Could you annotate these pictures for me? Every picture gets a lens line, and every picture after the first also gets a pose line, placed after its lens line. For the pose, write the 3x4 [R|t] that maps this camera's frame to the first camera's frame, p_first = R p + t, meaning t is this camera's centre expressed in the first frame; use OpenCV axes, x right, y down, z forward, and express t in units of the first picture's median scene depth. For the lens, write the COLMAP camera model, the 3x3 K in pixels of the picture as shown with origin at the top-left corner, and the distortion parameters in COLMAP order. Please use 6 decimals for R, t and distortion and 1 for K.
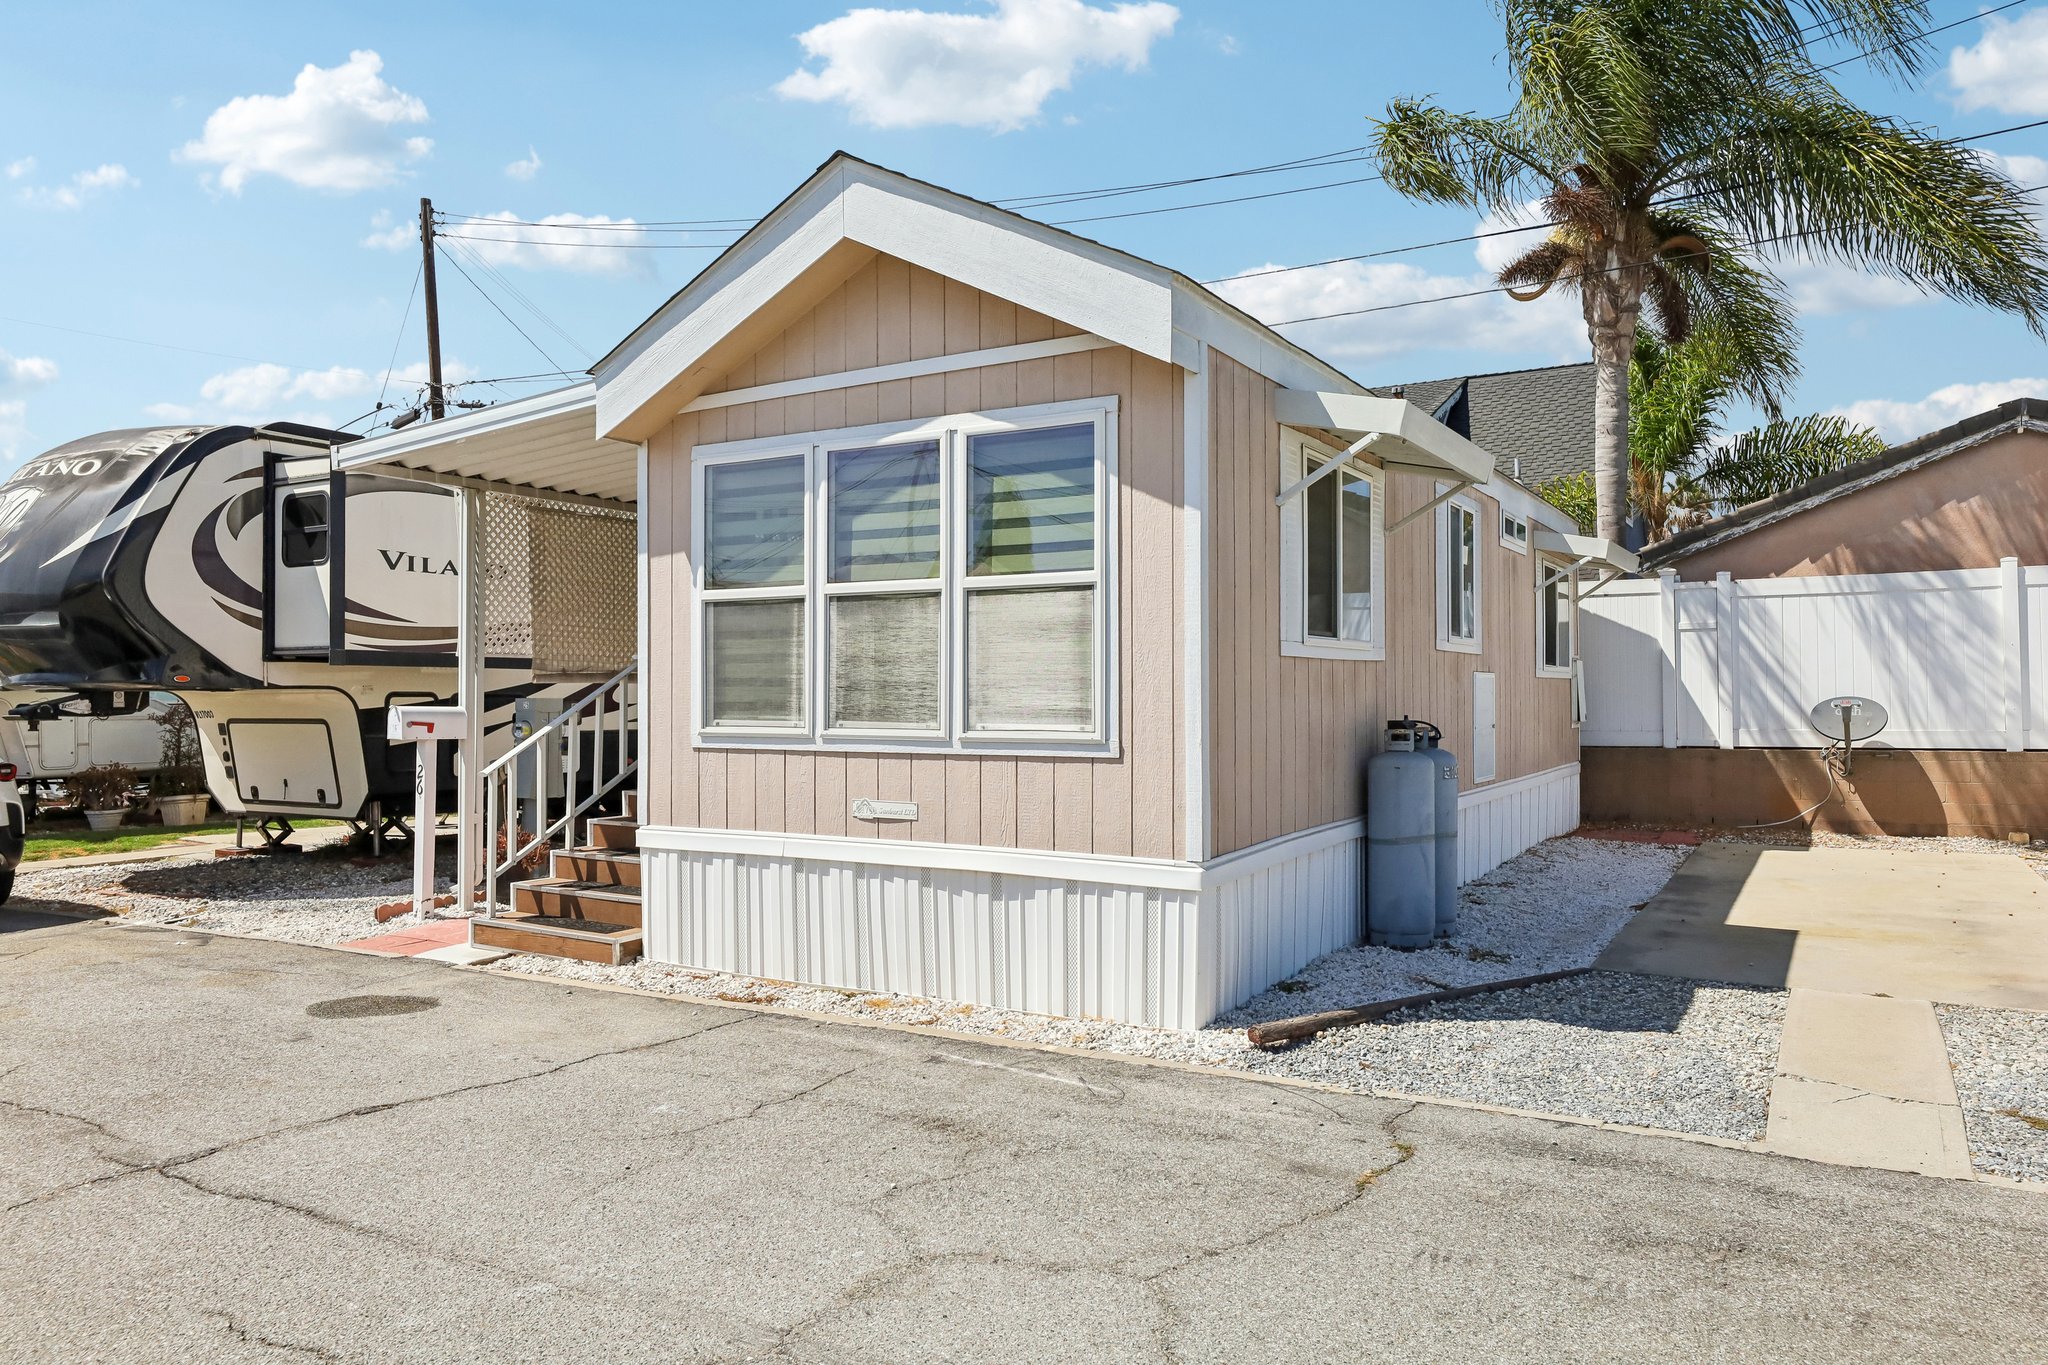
lens RADIAL K [[1366.3, 0, 1024.0], [0, 1366.3, 682.5], [0, 0, 1]] dist [-0.000184, -0.002011]
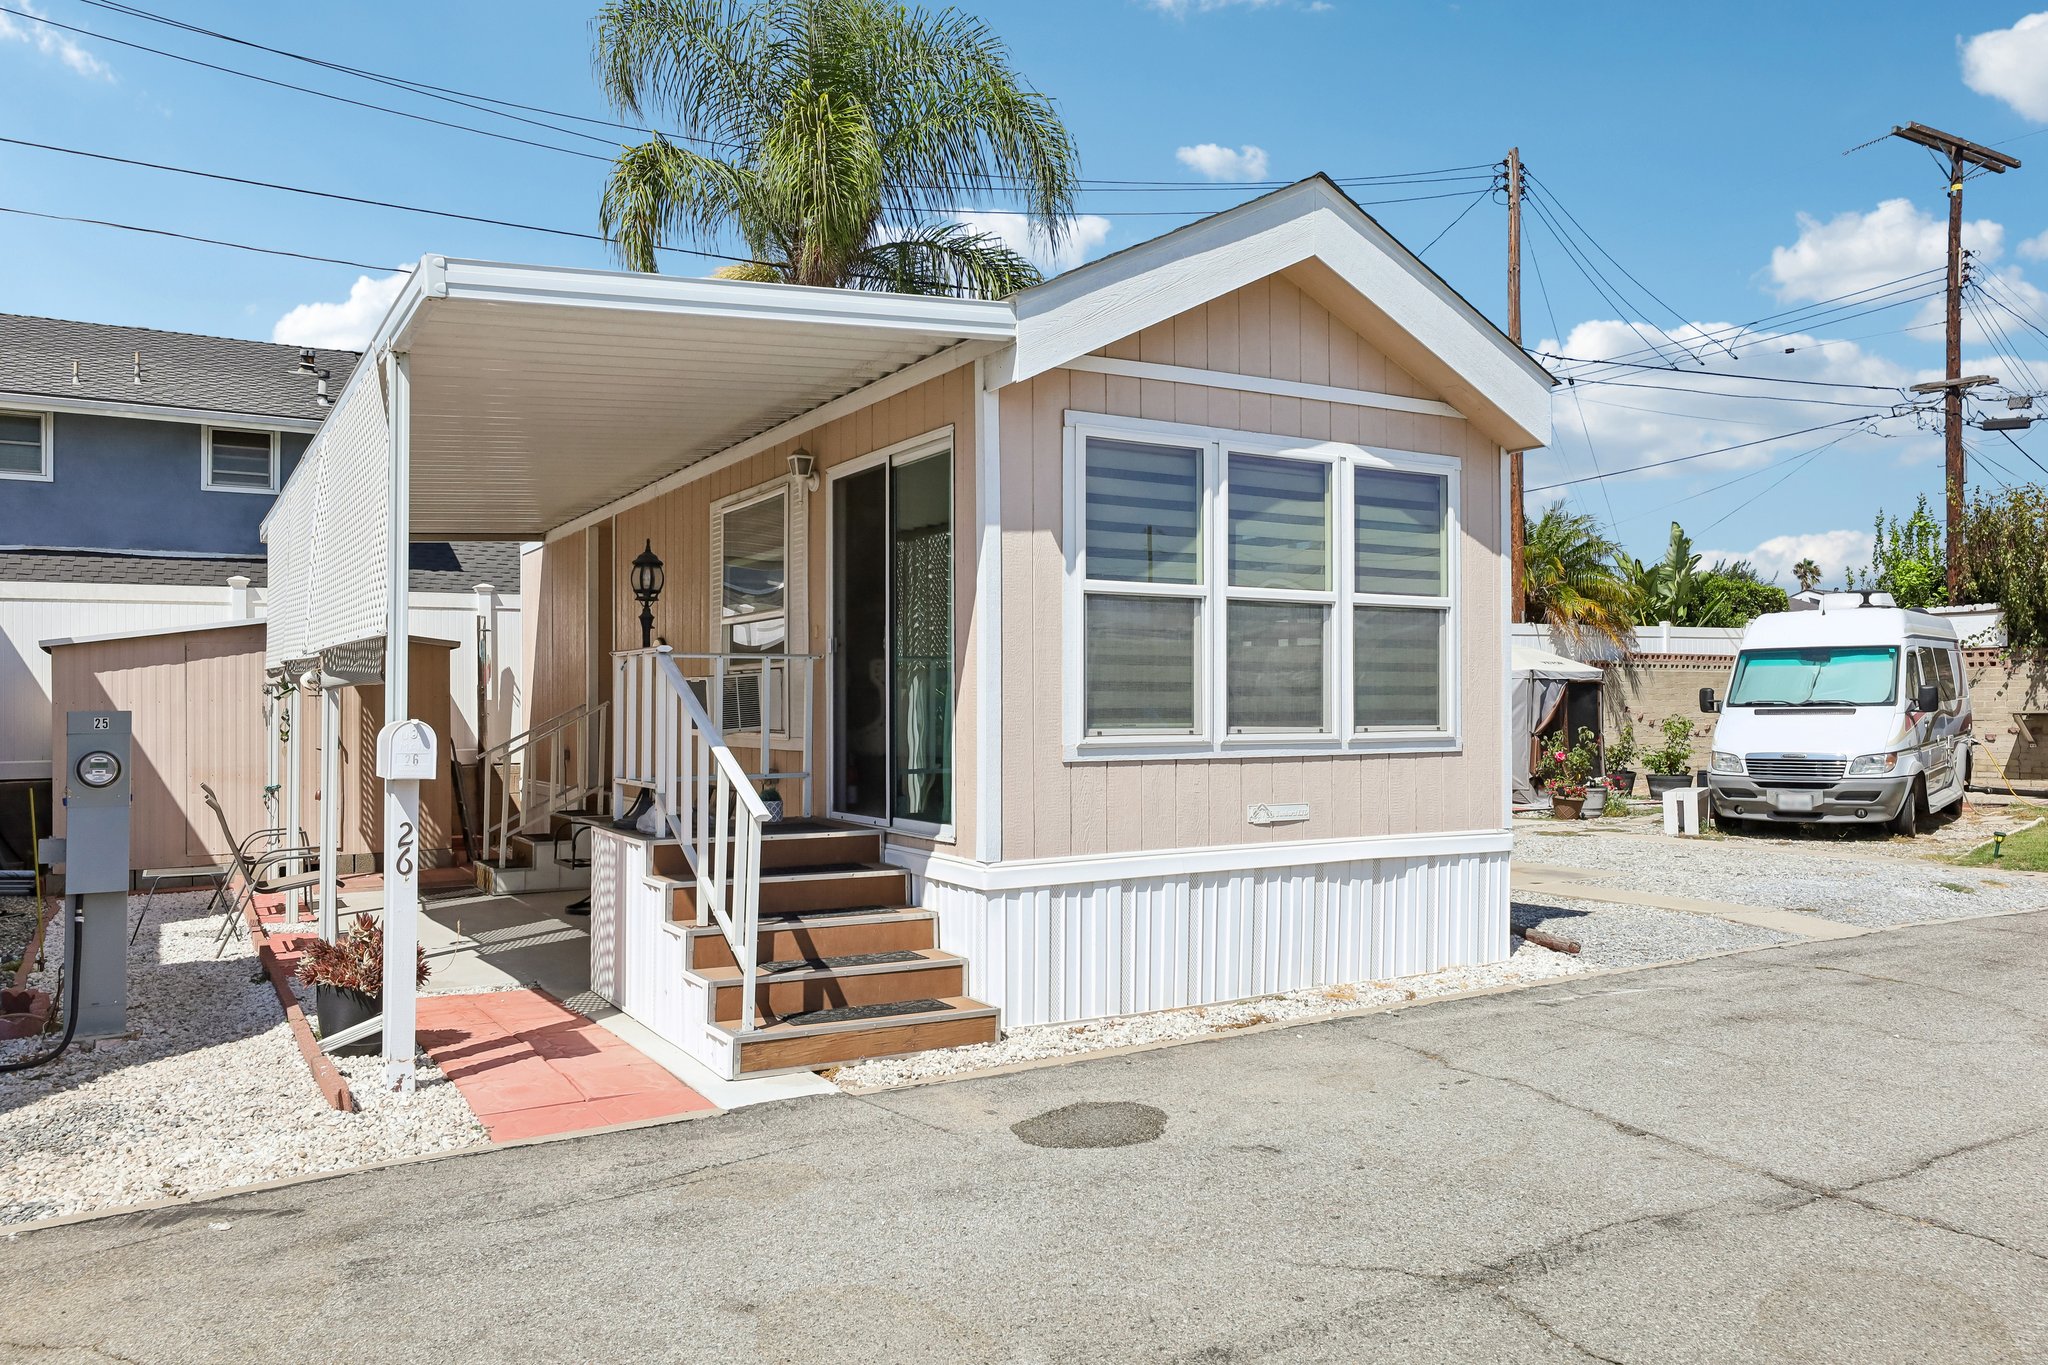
lens RADIAL K [[1483.7, 0, 1025.3], [0, 1483.7, 666.6], [0, 0, 1]] dist [0.004026, 0.001297]
pose [[0.478470, 0.017257, 0.877934, -1.146657], [-0.006460, 0.999849, -0.016133, 0.002994], [-0.878080, 0.002048, 0.478509, 0.621681]]
